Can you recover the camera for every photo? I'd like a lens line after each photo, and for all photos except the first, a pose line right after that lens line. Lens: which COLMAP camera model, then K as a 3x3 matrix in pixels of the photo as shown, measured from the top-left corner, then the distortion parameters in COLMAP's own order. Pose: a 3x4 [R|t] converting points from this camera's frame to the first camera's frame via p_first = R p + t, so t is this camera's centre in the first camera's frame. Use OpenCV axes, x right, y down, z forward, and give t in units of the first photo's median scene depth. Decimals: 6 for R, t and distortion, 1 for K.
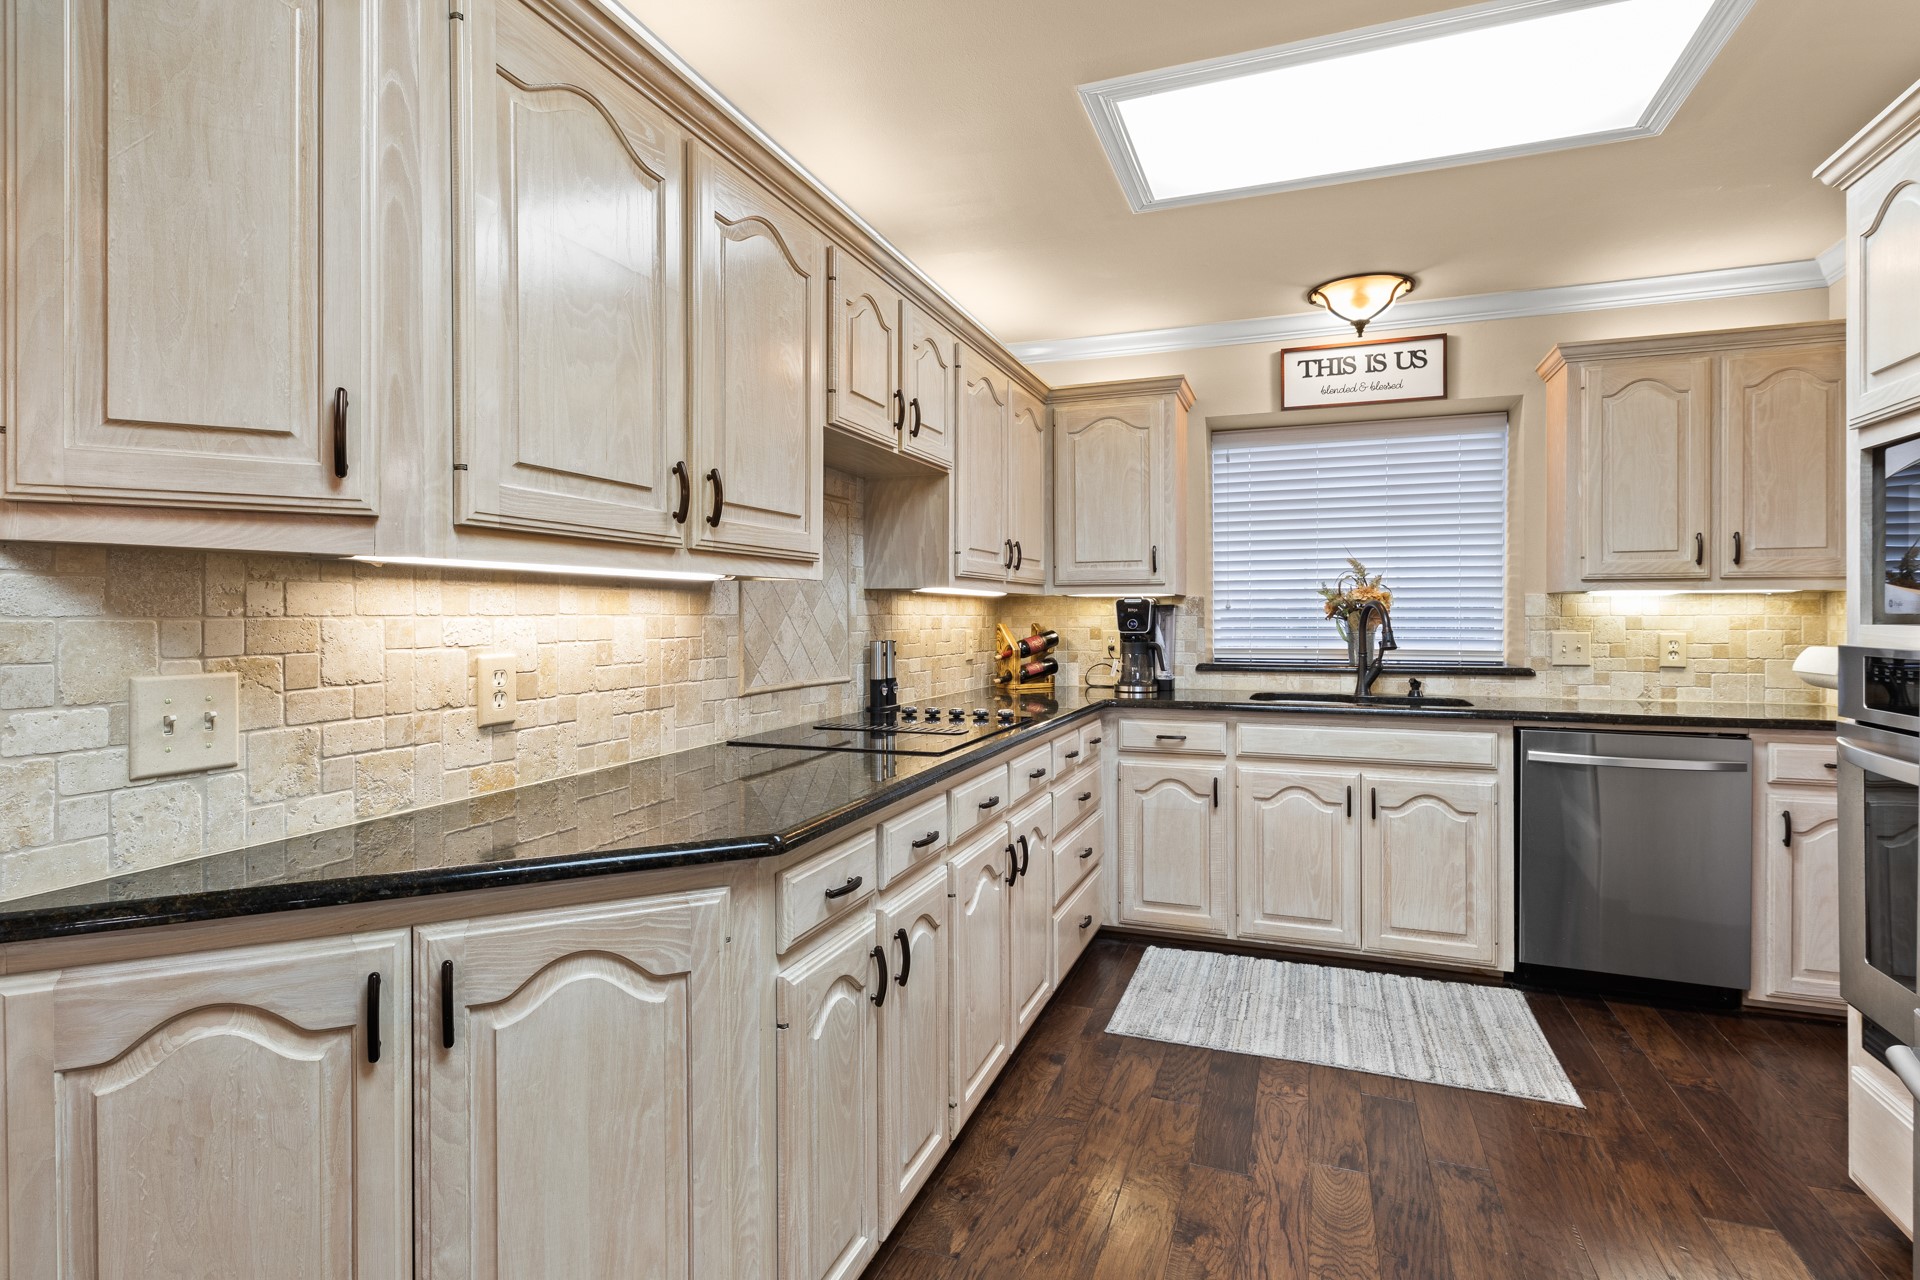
lens RADIAL K [[951.1, 0, 959.4], [0, 951.1, 620.4], [0, 0, 1]] dist [0.003818, 0.001397]
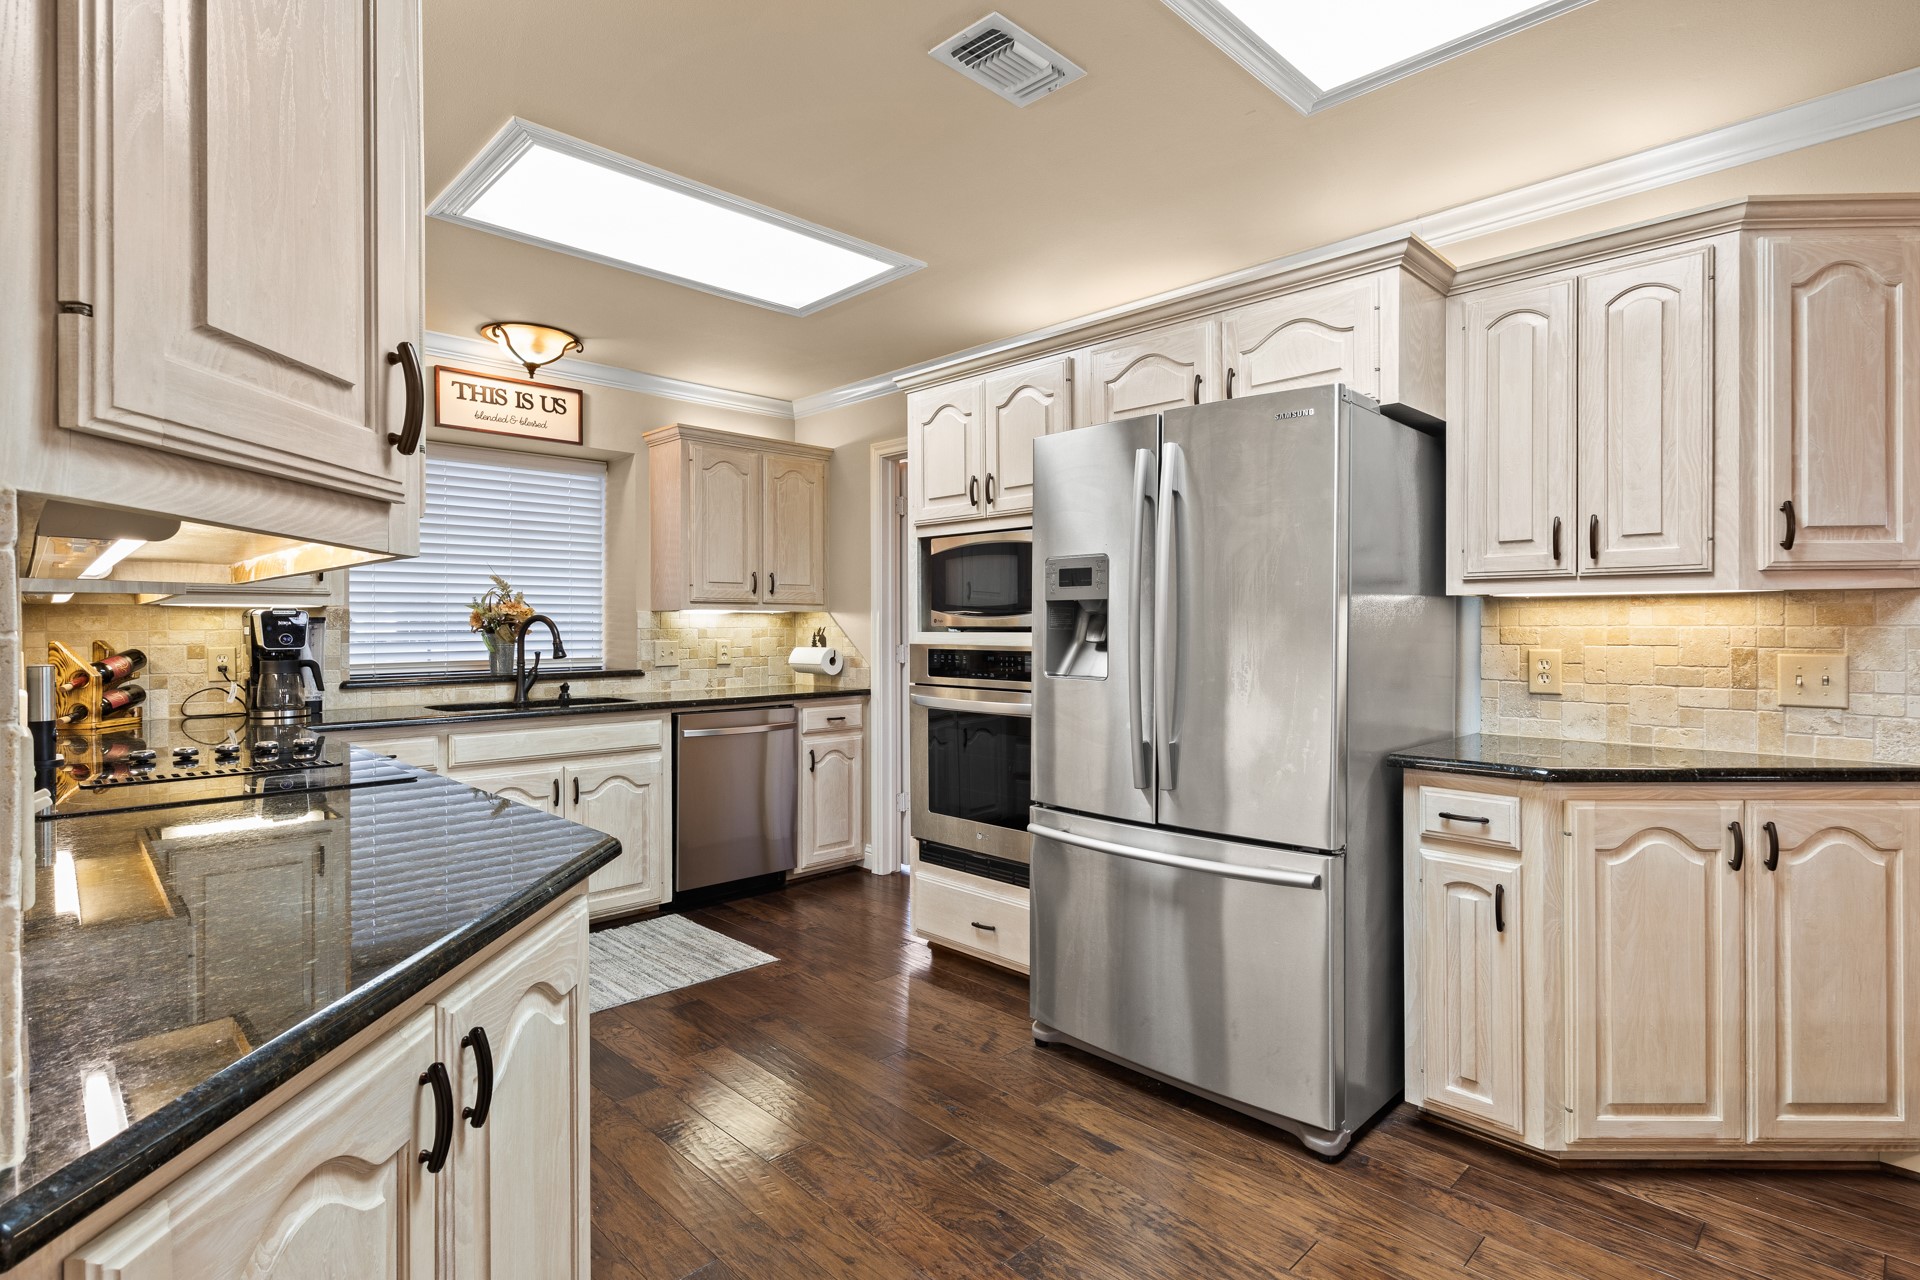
lens RADIAL K [[951.1, 0, 958.4], [0, 951.1, 630.9], [0, 0, 1]] dist [0.003818, 0.001397]
pose [[0.424436, -0.004536, 0.905447, -0.421809], [0.007520, 0.999971, 0.001484, -0.000145], [-0.905427, 0.006179, 0.424457, 0.087933]]
